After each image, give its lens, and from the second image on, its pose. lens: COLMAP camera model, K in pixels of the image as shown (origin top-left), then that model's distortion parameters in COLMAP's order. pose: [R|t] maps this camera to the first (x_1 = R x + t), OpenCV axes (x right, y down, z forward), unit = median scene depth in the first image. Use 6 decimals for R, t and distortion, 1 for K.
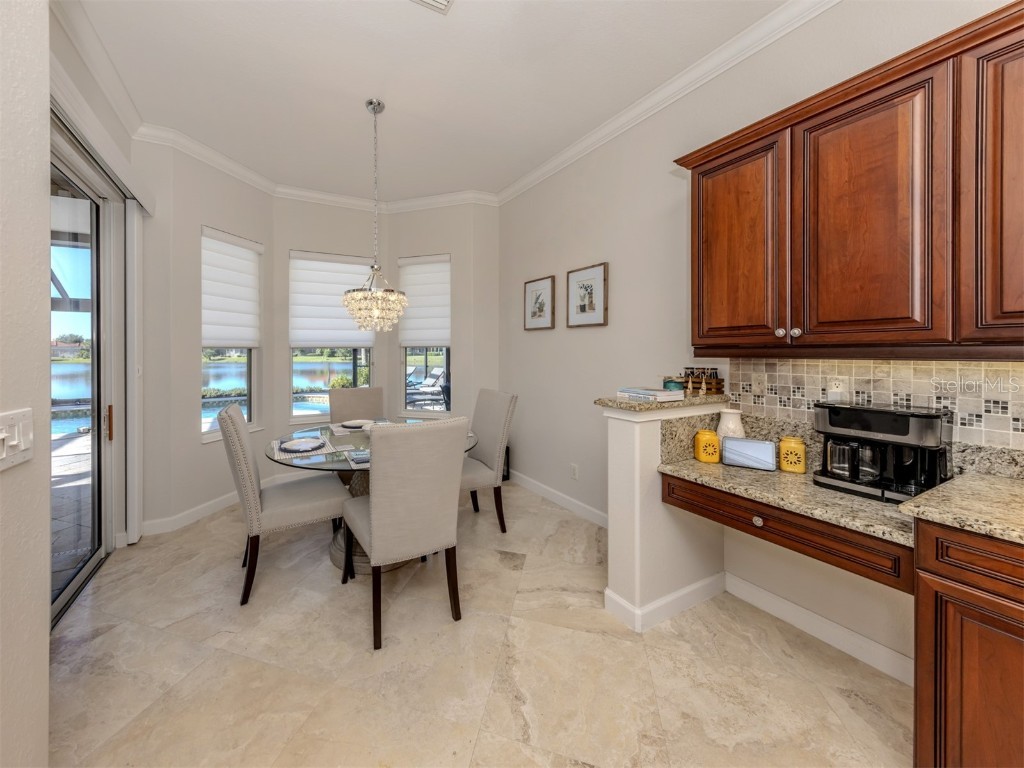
lens RADIAL K [[378.2, 0, 442.9], [0, 378.2, 348.9], [0, 0, 1]] dist [0.006640, -0.000532]
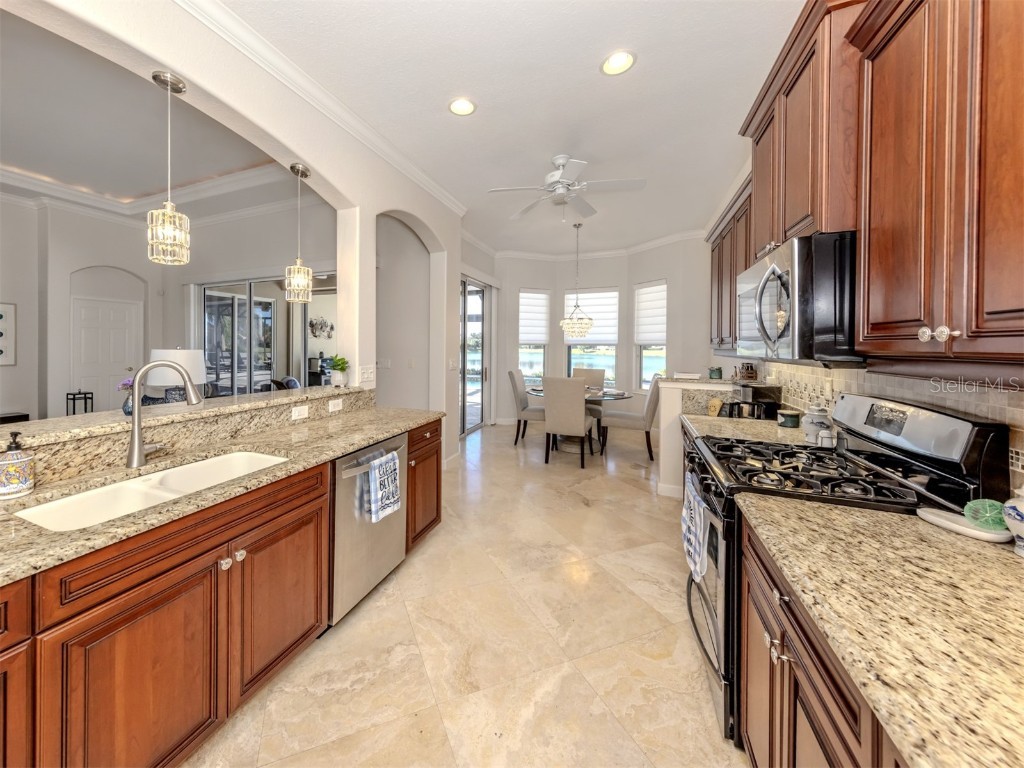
lens RADIAL K [[378.2, 0, 456.5], [0, 378.2, 345.4], [0, 0, 1]] dist [0.006640, -0.000532]
pose [[0.623172, 0.013835, -0.781963, 0.854157], [-0.007556, 0.999903, 0.011669, -0.022302], [0.782048, -0.001363, 0.623216, -0.640018]]
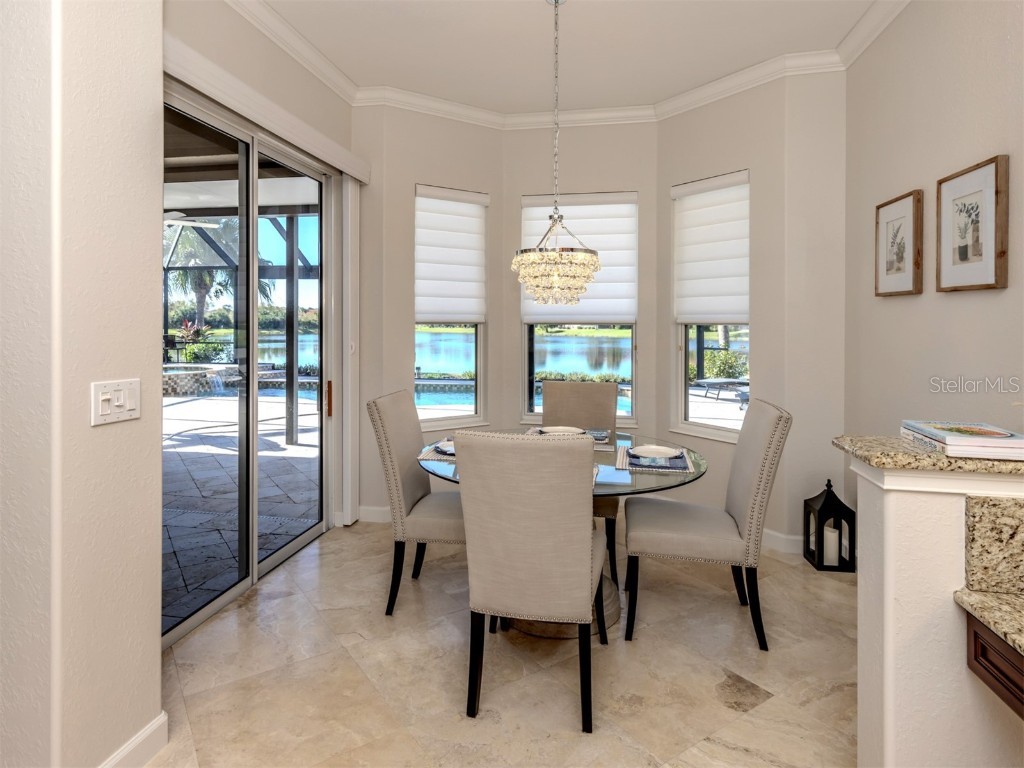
lens RADIAL K [[580.3, 0, 508.6], [0, 580.3, 317.0], [0, 0, 1]] dist [0.002521, -0.001750]
pose [[0.804423, 0.006450, -0.594022, 0.351370], [-0.007568, 0.999971, 0.000609, -0.021093], [0.594009, 0.004006, 0.804449, 0.047090]]
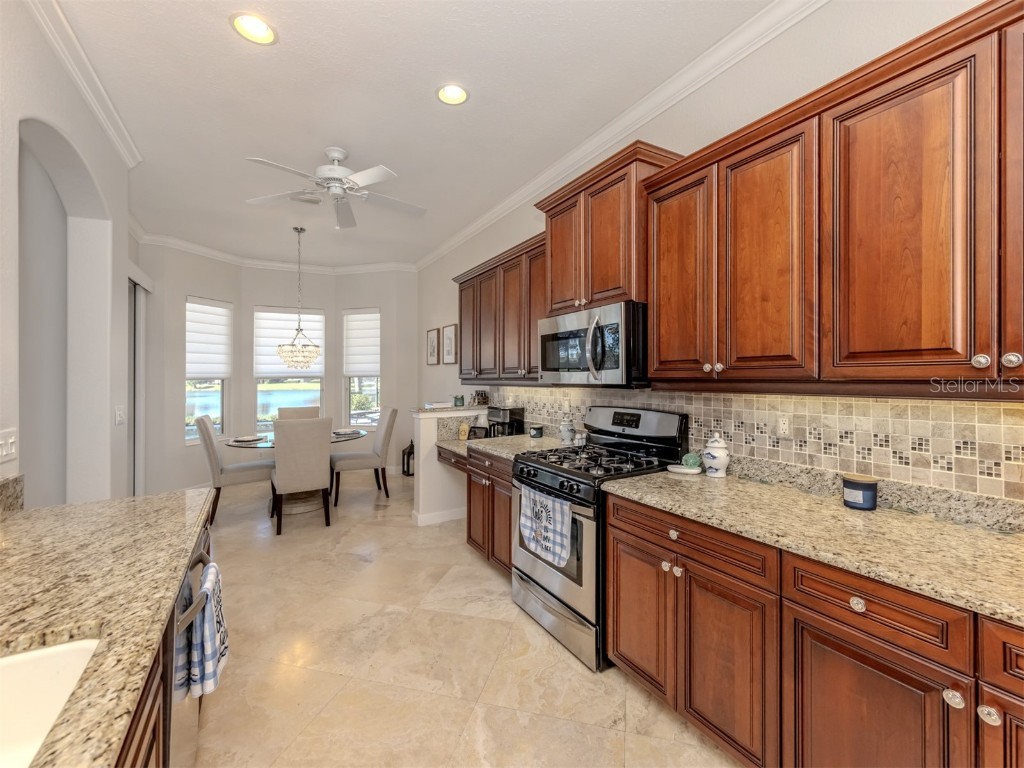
lens RADIAL K [[445.9, 0, 505.0], [0, 445.9, 372.4], [0, 0, 1]] dist [0.014486, 0.000083]
pose [[0.998636, -0.002675, 0.052146, 0.515346], [0.002814, 0.999993, -0.002587, -0.022014], [-0.052138, 0.002730, 0.998636, -0.811245]]
